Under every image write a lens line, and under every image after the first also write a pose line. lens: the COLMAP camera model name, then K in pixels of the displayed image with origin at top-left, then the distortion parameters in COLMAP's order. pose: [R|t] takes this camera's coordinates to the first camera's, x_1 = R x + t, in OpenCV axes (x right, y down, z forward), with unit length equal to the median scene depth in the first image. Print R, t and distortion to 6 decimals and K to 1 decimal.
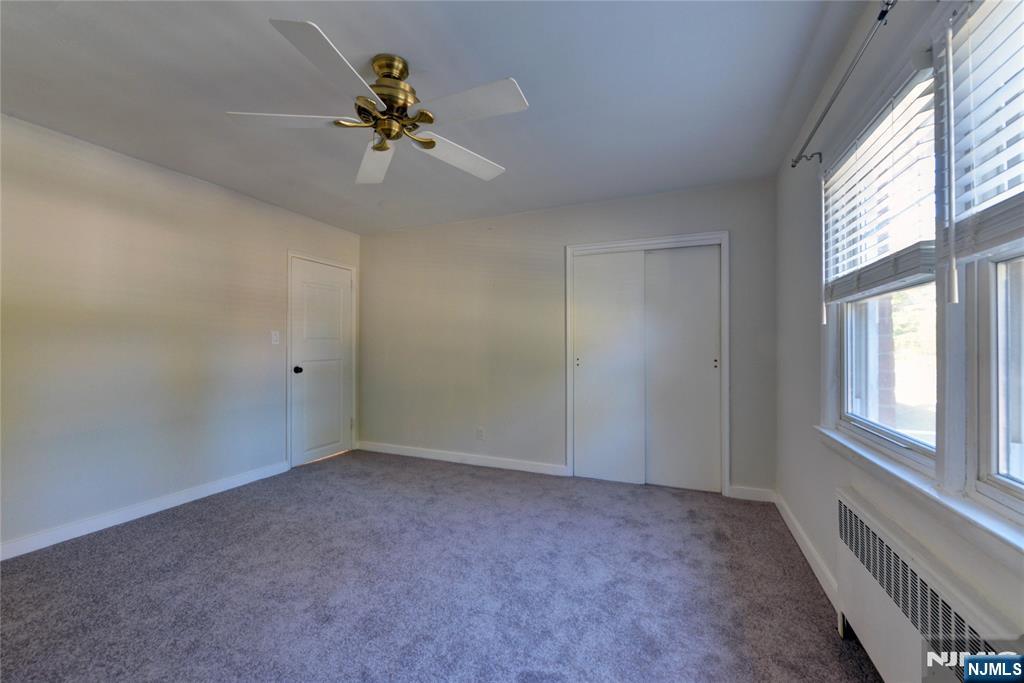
lens RADIAL K [[403.8, 0, 507.7], [0, 403.8, 342.0], [0, 0, 1]] dist [-0.008560, -0.000219]
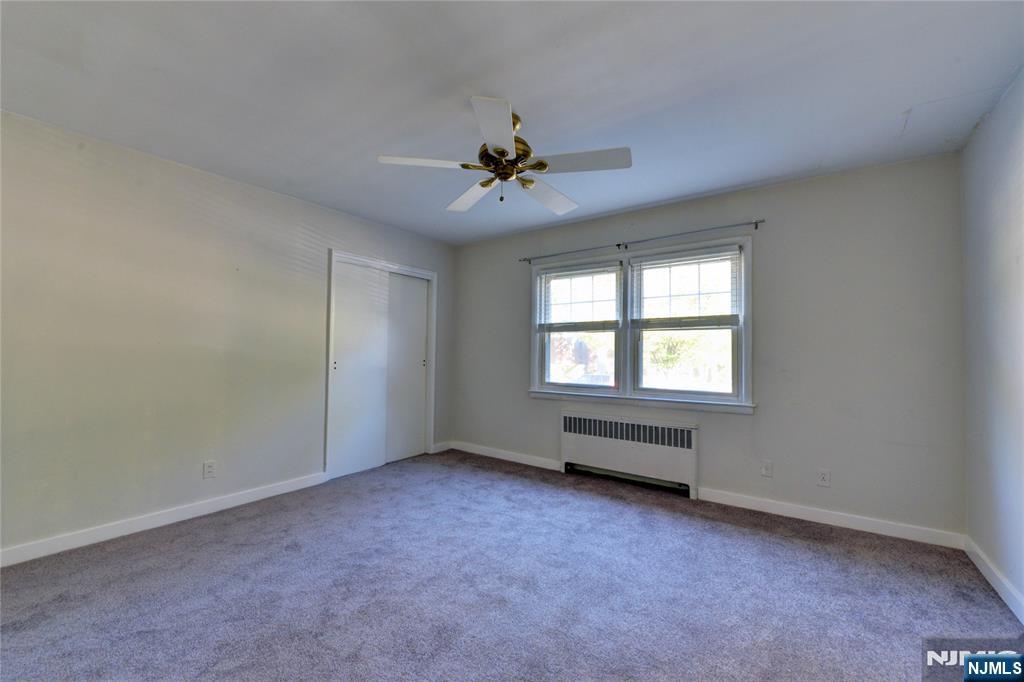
lens RADIAL K [[403.8, 0, 507.7], [0, 403.8, 341.5], [0, 0, 1]] dist [-0.008560, -0.000219]
pose [[0.220927, 0.026223, 0.974938, -0.865827], [-0.022681, 0.999506, -0.021744, 0.001704], [-0.975027, -0.017308, 0.221412, 0.423418]]
